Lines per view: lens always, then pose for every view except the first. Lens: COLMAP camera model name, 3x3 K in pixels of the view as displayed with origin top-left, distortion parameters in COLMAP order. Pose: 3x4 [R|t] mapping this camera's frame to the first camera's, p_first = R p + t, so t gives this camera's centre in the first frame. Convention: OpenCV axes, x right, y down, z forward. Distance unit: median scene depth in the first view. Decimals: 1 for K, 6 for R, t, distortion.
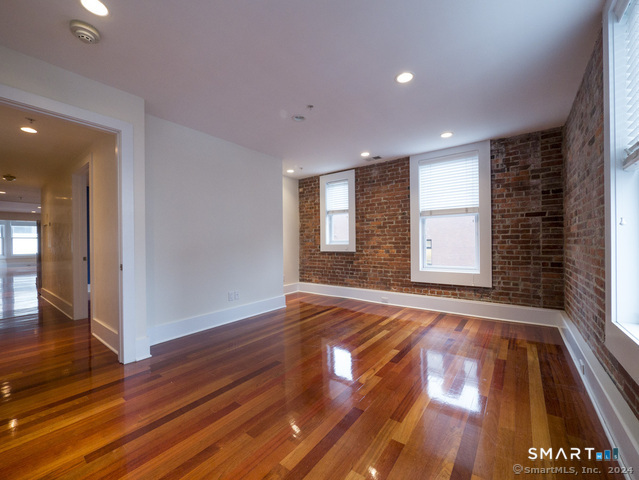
lens RADIAL K [[265.4, 0, 314.7], [0, 265.4, 242.5], [0, 0, 1]] dist [-0.003005, 0.000500]
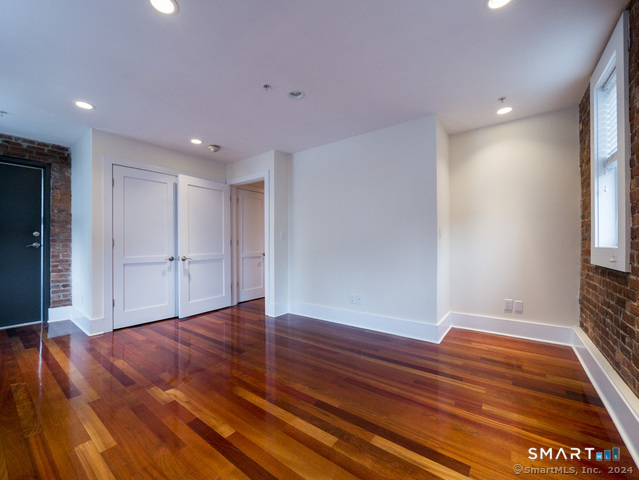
lens RADIAL K [[265.4, 0, 314.7], [0, 265.4, 242.5], [0, 0, 1]] dist [-0.003005, 0.000500]
pose [[0.004919, 0.008121, -0.999955, 0.524177], [0.006808, 0.999944, 0.008154, -0.007071], [0.999965, -0.006848, 0.004864, 0.704698]]
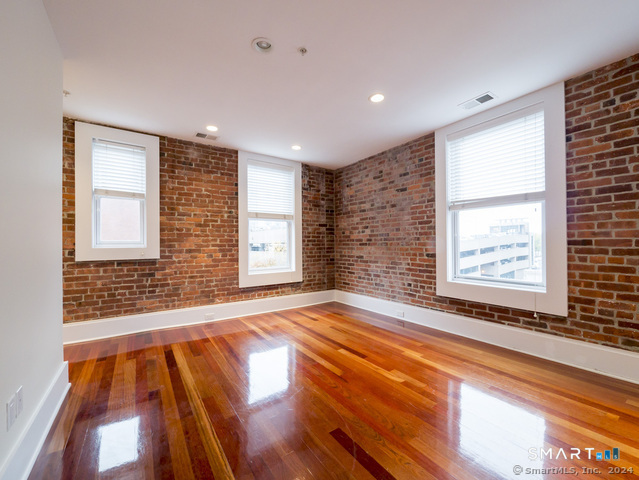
lens RADIAL K [[265.4, 0, 314.7], [0, 265.4, 242.5], [0, 0, 1]] dist [-0.003005, 0.000500]
pose [[0.311769, 0.014487, 0.950048, -0.413358], [0.002485, 0.999868, -0.016062, 0.006864], [-0.950155, 0.007369, 0.311691, 0.461132]]
